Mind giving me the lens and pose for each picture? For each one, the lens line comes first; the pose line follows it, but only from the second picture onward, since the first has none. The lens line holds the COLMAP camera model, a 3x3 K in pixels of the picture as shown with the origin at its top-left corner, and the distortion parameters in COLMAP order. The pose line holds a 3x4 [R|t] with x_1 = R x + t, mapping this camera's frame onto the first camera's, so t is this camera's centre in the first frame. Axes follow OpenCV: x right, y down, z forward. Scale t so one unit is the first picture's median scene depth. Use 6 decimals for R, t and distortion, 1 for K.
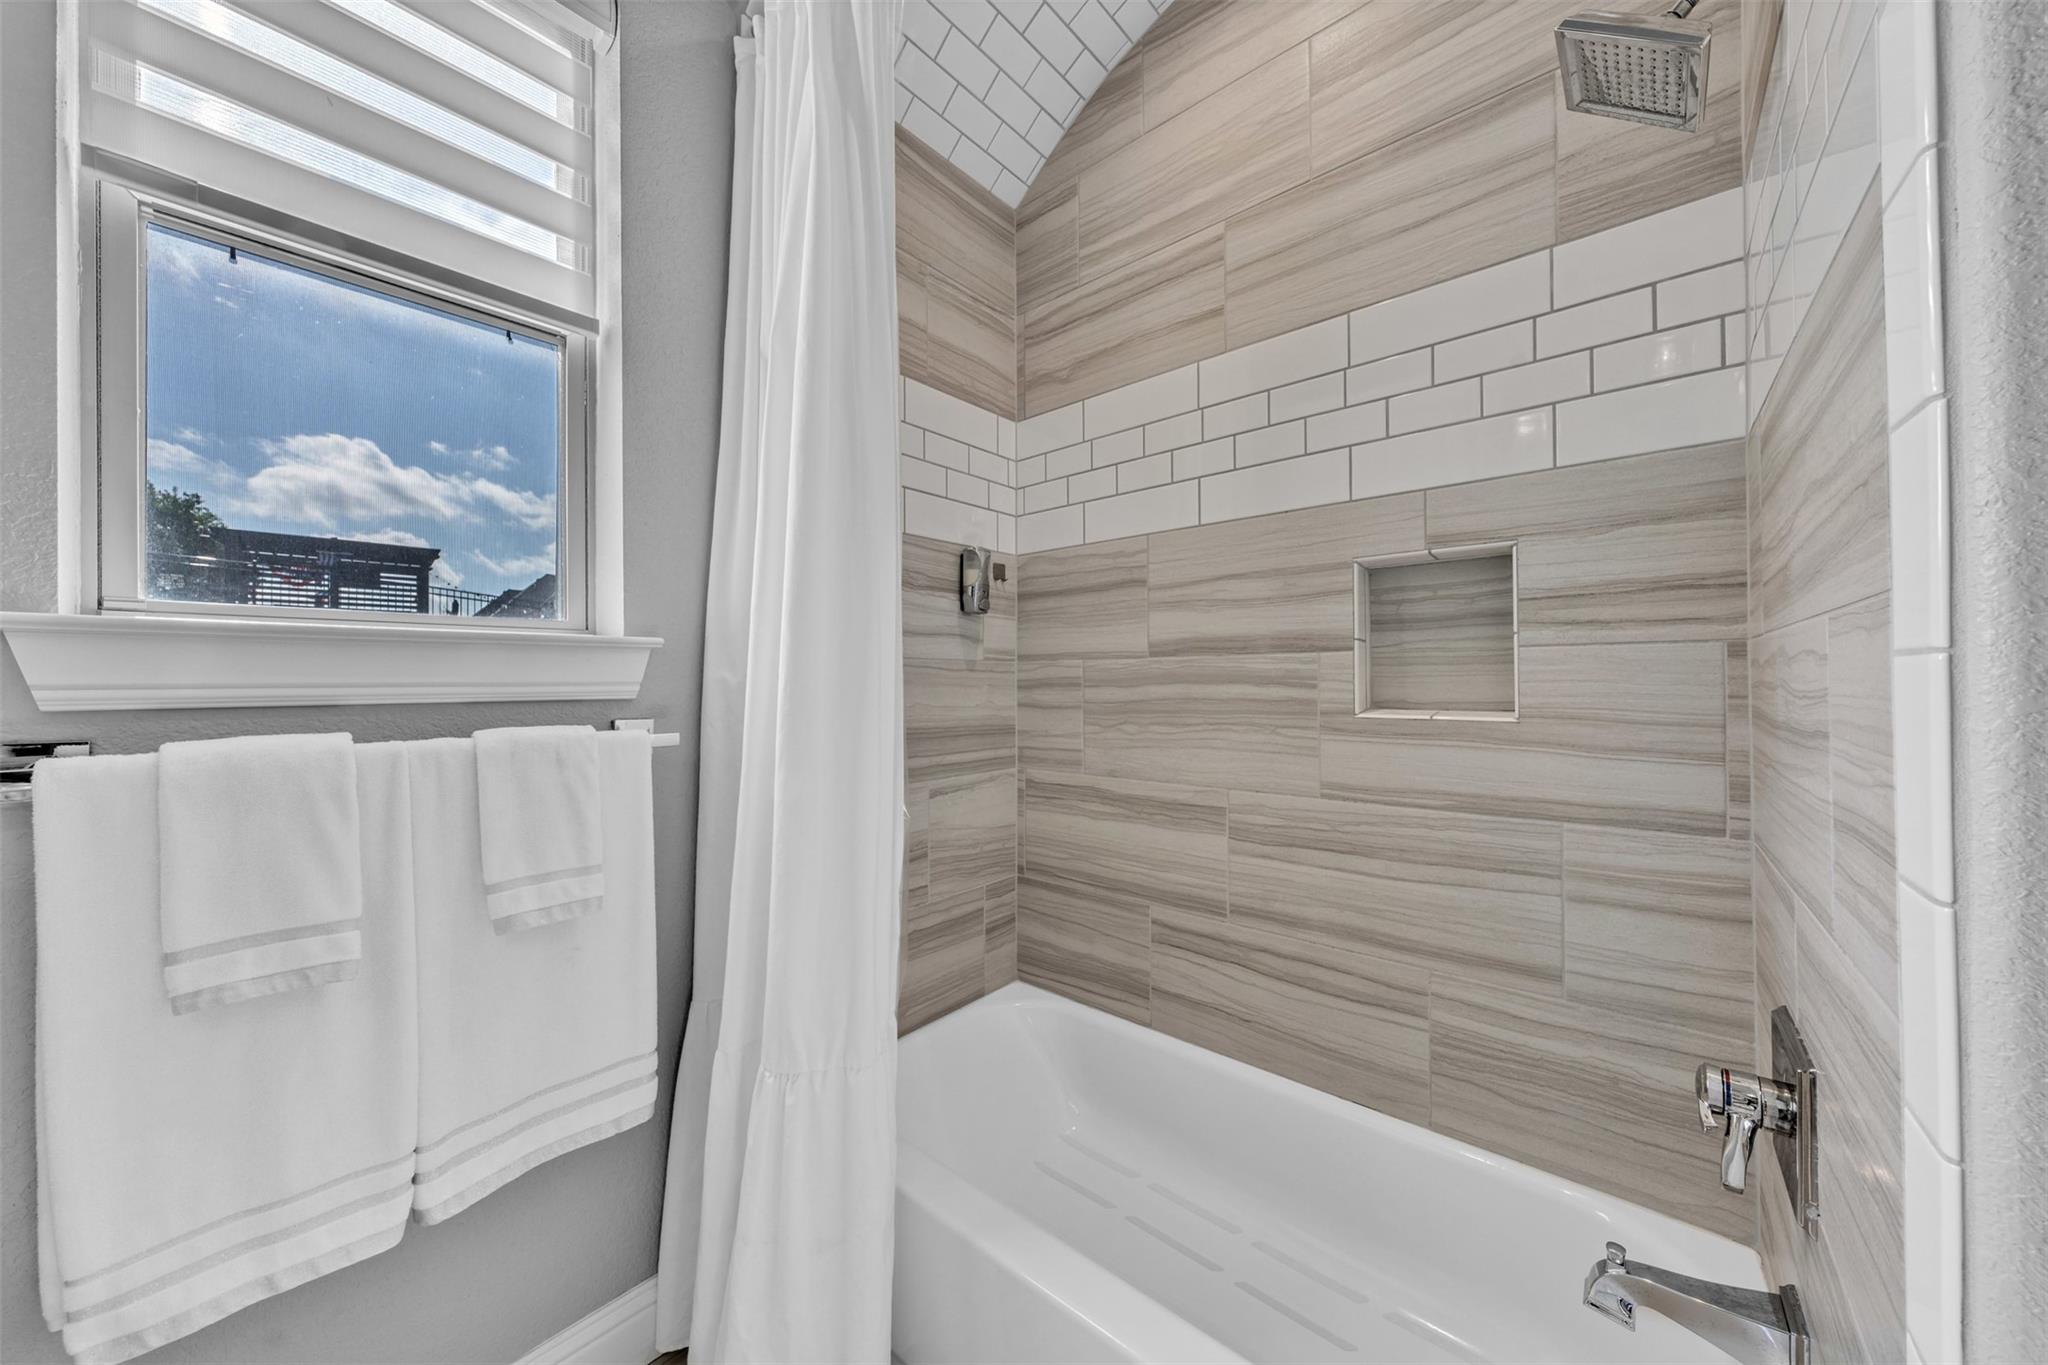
lens RADIAL K [[704.9, 0, 1026.1], [0, 704.9, 675.2], [0, 0, 1]] dist [-0.001151, -0.000075]
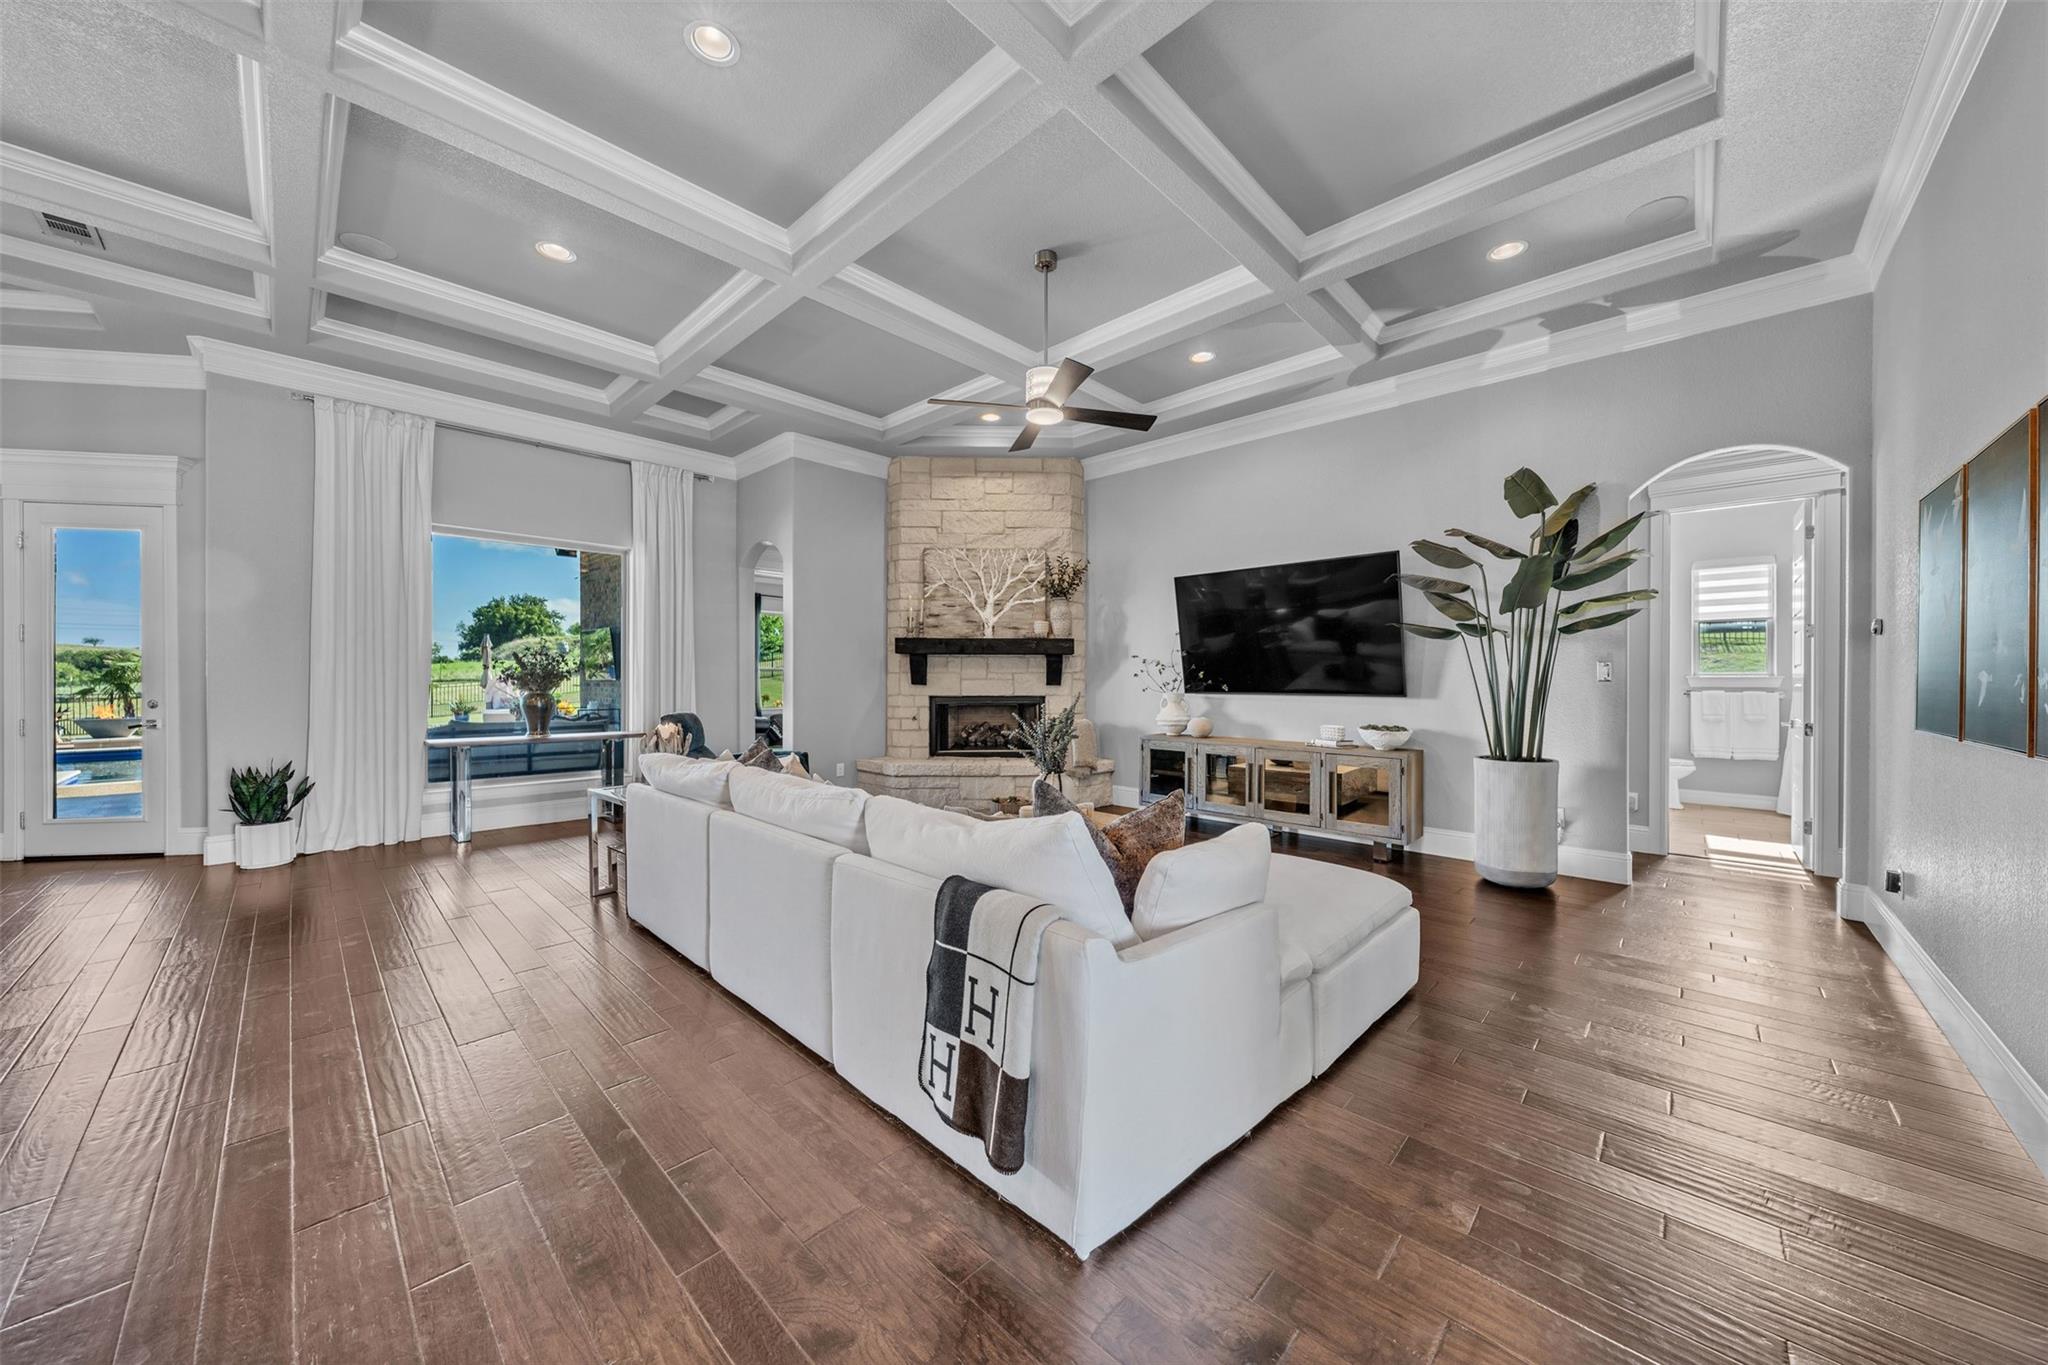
lens RADIAL K [[704.9, 0, 1024.8], [0, 704.9, 679.3], [0, 0, 1]] dist [-0.001151, -0.000075]
pose [[-0.045050, 0.003528, -0.998978, 6.500155], [0.006023, 0.999977, 0.003259, -0.105590], [0.998967, -0.005870, -0.045071, -5.779280]]
